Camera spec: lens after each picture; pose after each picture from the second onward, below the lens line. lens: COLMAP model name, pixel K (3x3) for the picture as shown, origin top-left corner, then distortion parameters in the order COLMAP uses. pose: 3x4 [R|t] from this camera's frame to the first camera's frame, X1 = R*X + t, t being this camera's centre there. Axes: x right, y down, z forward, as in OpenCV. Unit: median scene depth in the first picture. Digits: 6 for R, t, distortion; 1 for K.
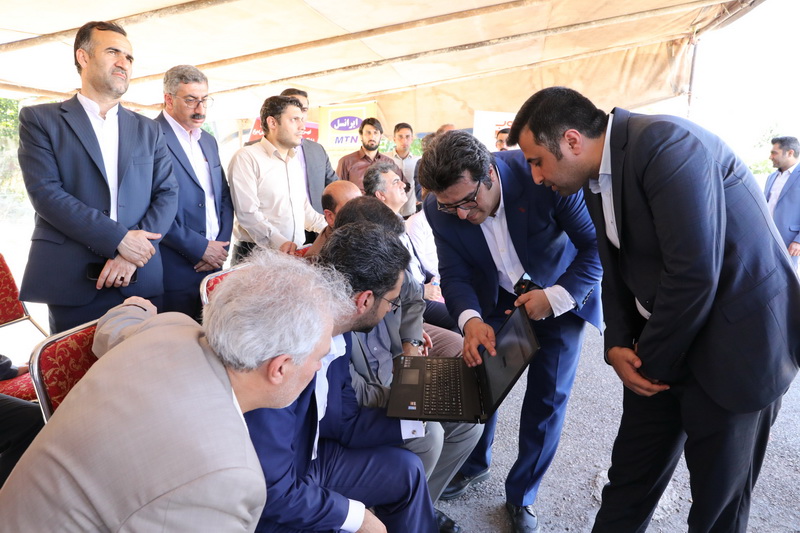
lens RADIAL K [[545.3, 0, 400.0], [0, 545.3, 266.5], [0, 0, 1]] dist [-0.108536, 0.083481]
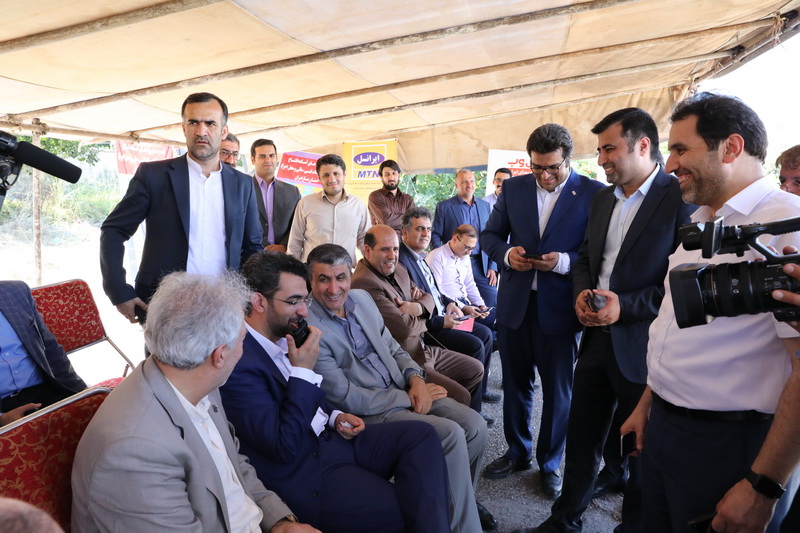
lens RADIAL K [[545.3, 0, 400.0], [0, 545.3, 266.5], [0, 0, 1]] dist [-0.108536, 0.083481]
pose [[0.999706, 0.011935, -0.021120, -0.014645], [-0.012764, 0.999135, -0.039568, -0.012026], [0.020629, 0.039826, 0.998994, -0.079005]]
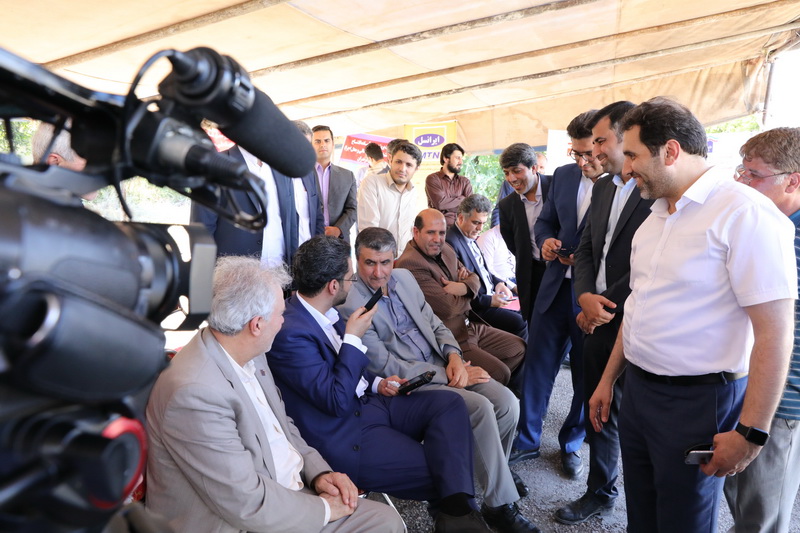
lens RADIAL K [[545.3, 0, 400.0], [0, 545.3, 266.5], [0, 0, 1]] dist [-0.108536, 0.083481]
pose [[0.988857, 0.026961, -0.146408, 0.012065], [-0.026845, 0.999636, 0.002771, -0.014261], [0.146429, 0.001190, 0.989220, -0.110615]]
